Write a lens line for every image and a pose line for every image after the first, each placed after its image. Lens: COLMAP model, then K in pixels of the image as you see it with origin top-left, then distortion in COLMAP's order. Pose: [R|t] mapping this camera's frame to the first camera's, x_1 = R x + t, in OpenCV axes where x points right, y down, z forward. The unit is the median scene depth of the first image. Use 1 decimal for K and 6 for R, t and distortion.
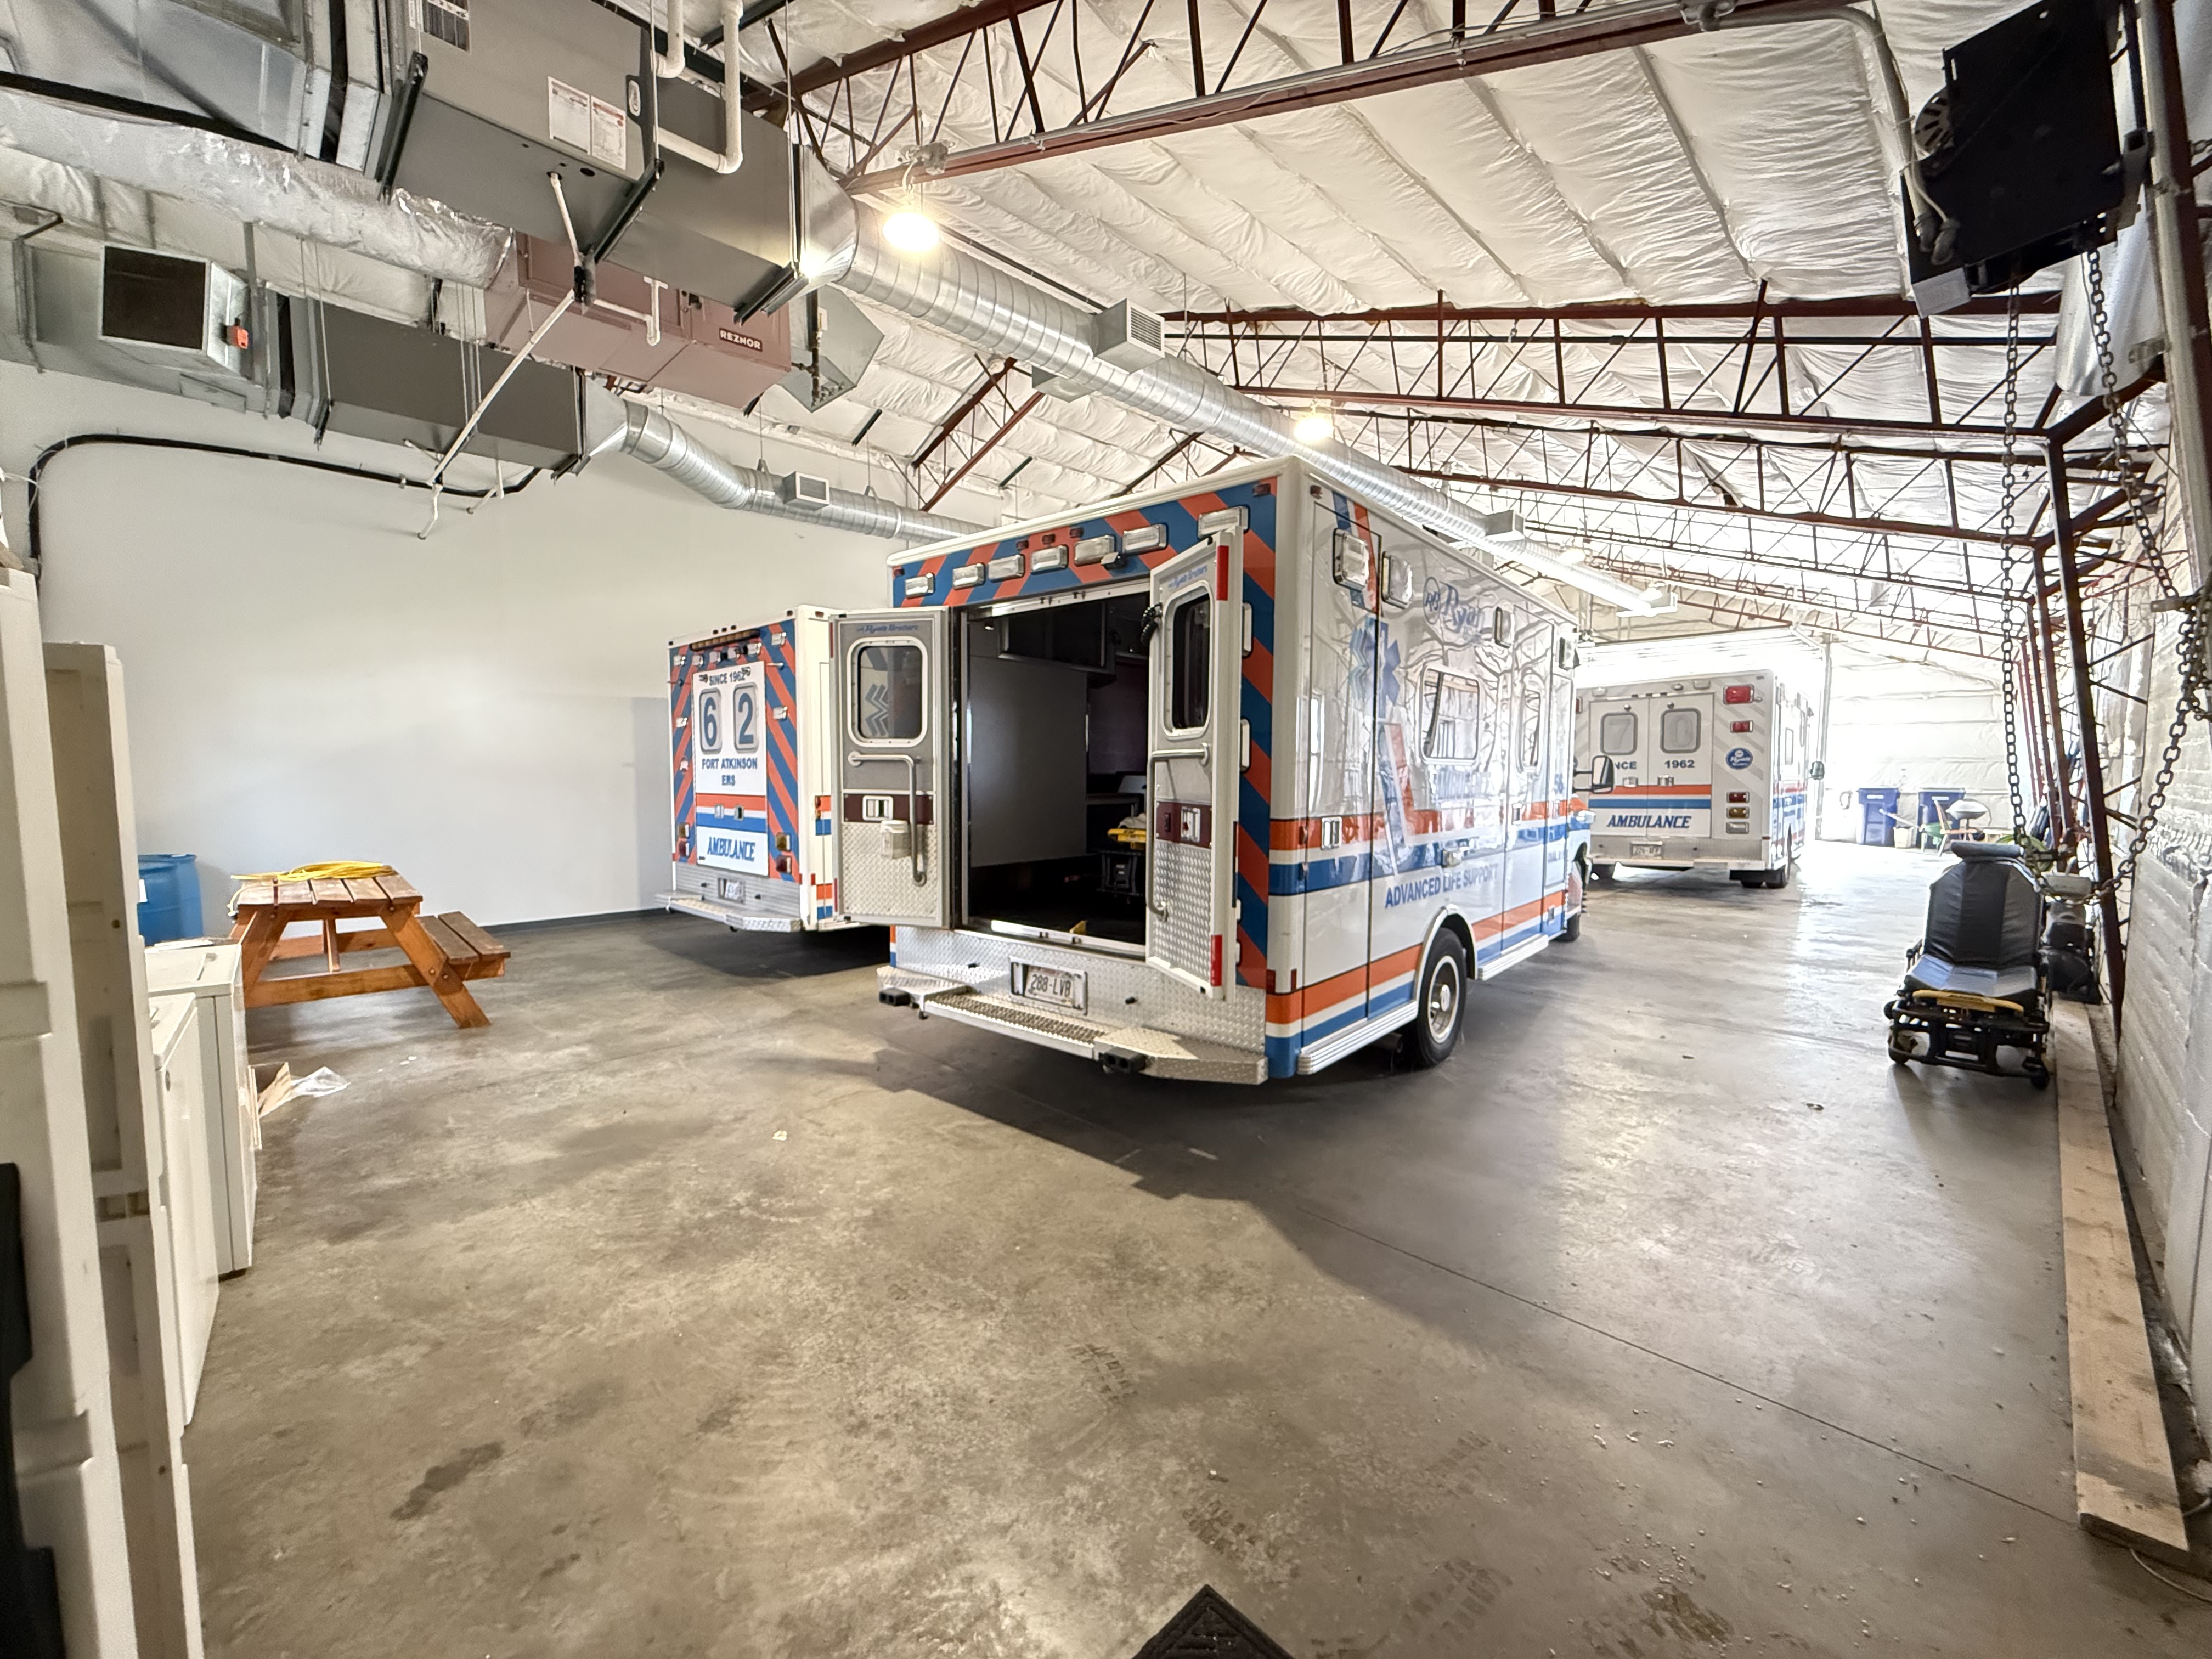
lens RADIAL K [[878.3, 0, 1099.2], [0, 878.3, 836.2], [0, 0, 1]] dist [0.001219, -0.000076]
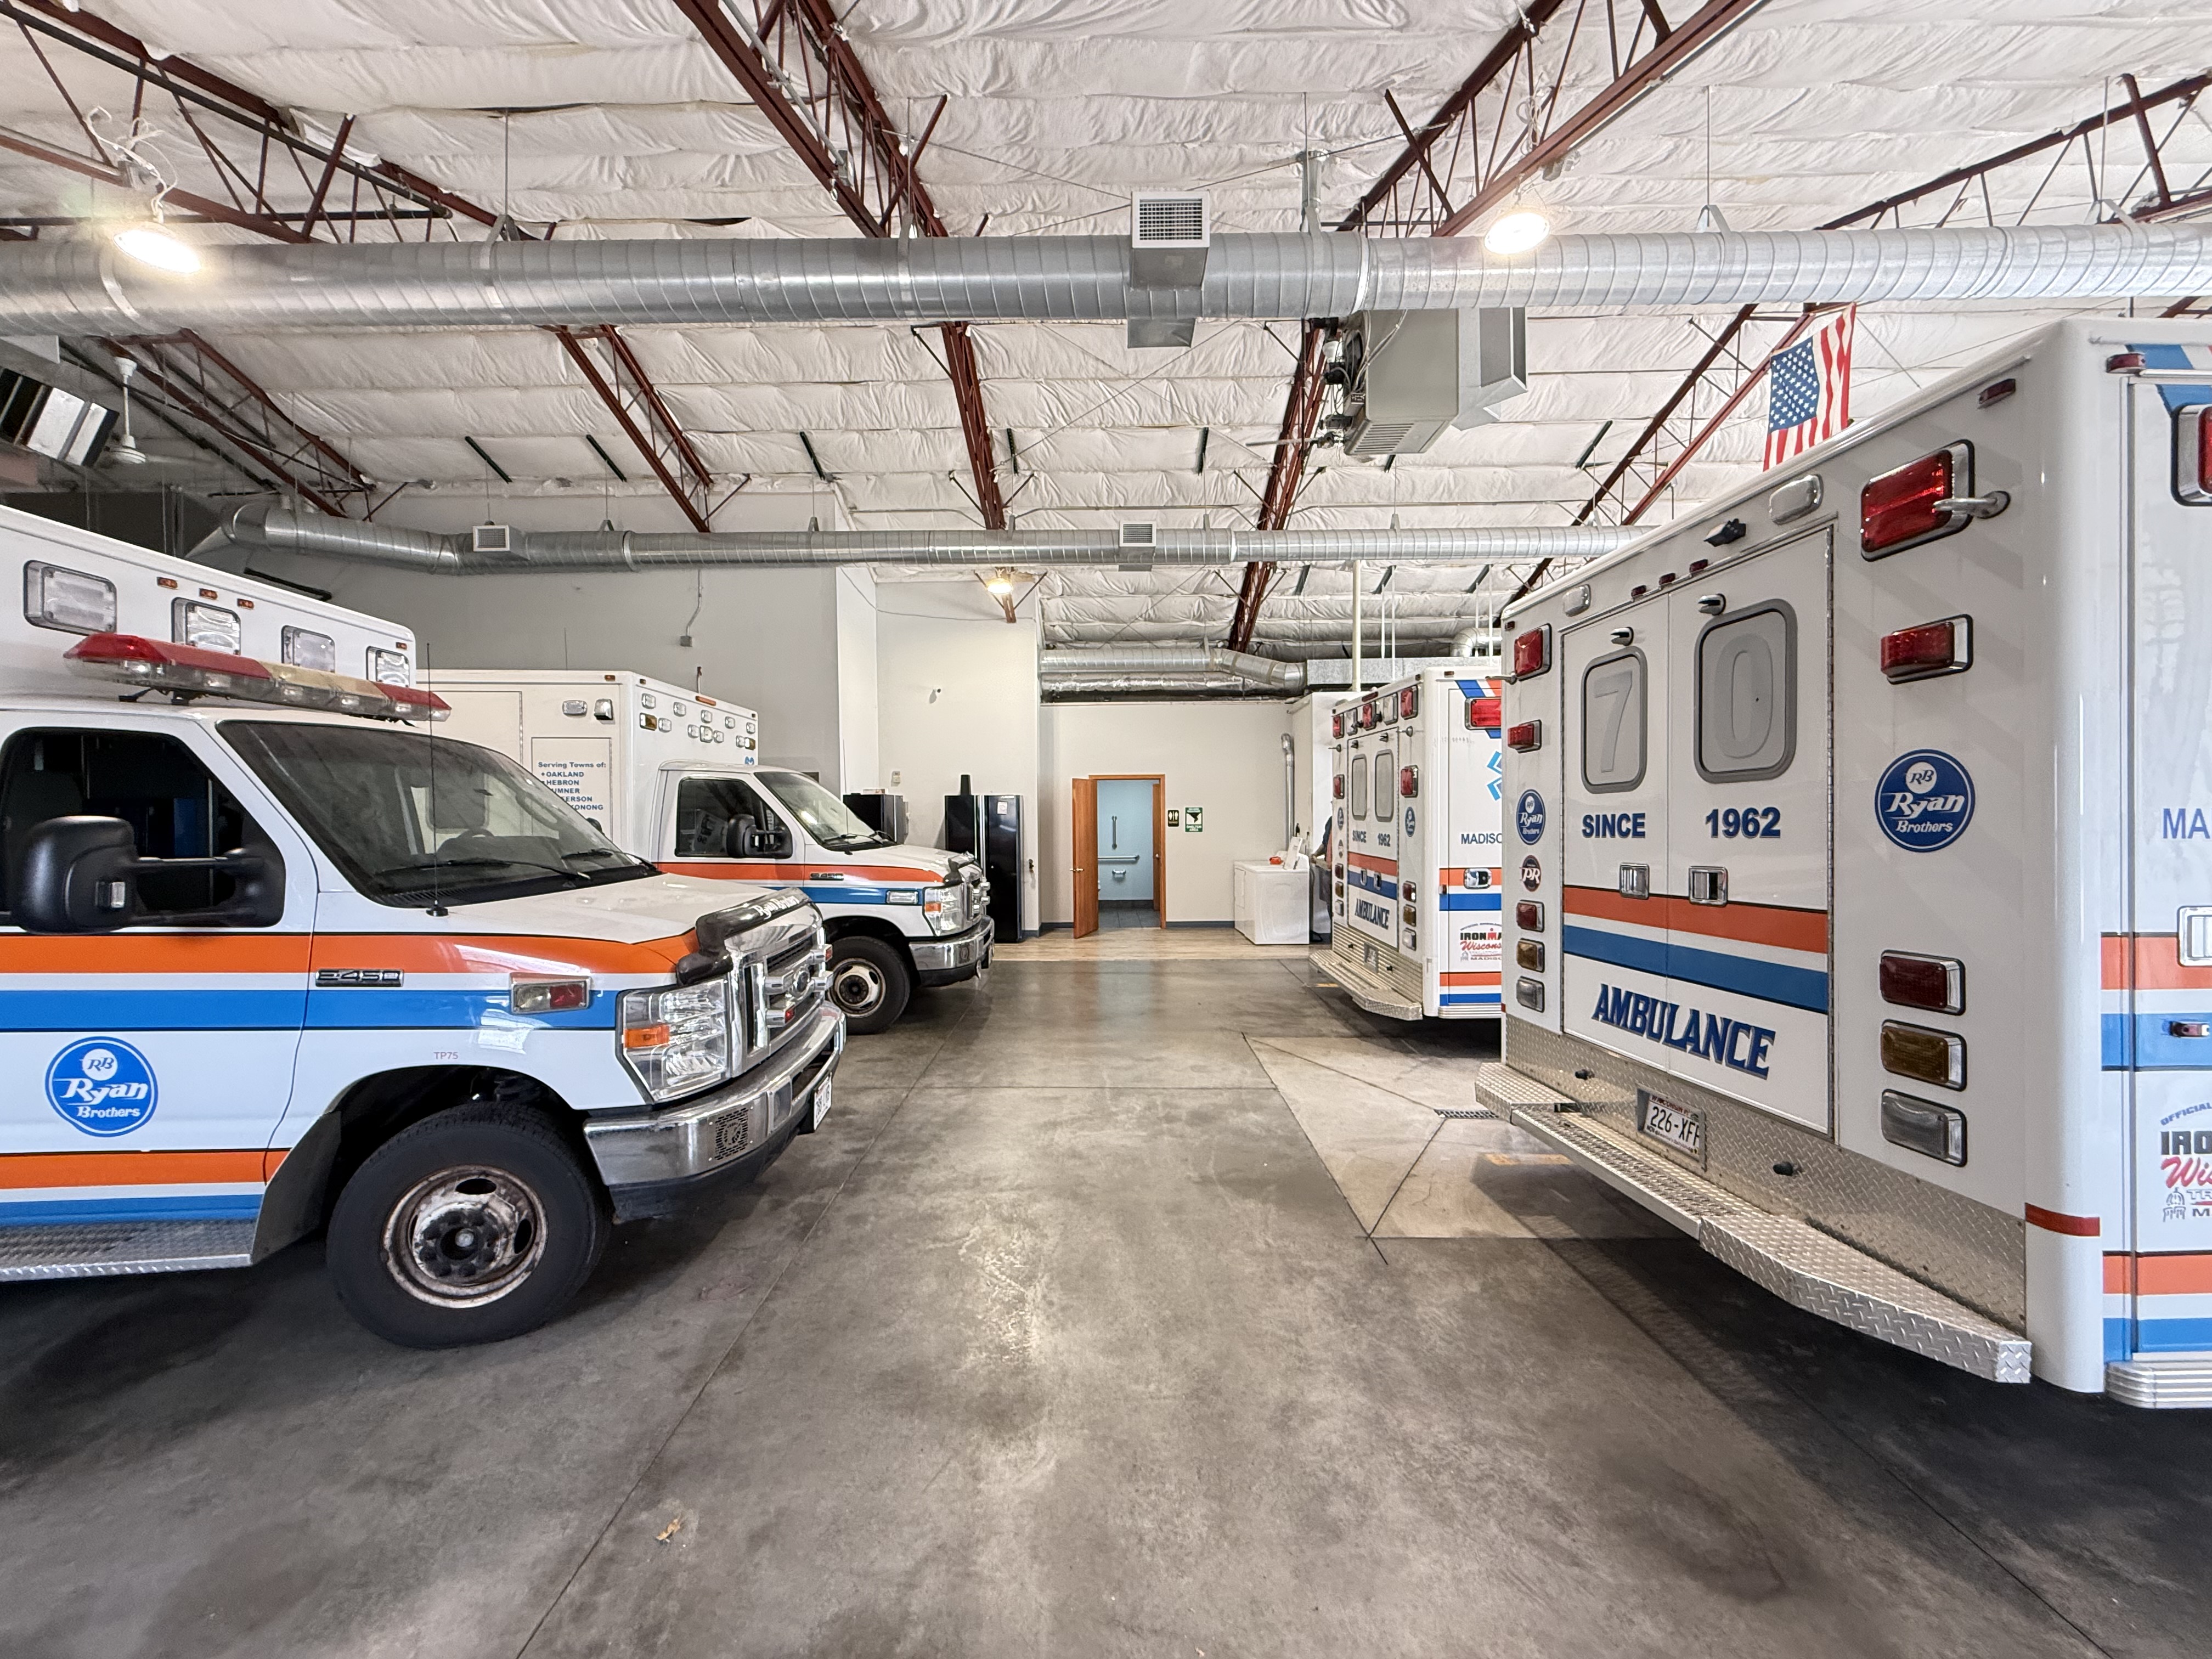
lens RADIAL K [[878.3, 0, 1099.2], [0, 878.3, 836.2], [0, 0, 1]] dist [0.001219, -0.000076]
pose [[0.700930, 0.026727, -0.712729, 0.699902], [-0.067973, 0.997252, -0.029451, -0.056315], [0.709984, 0.069089, 0.700821, 0.670780]]
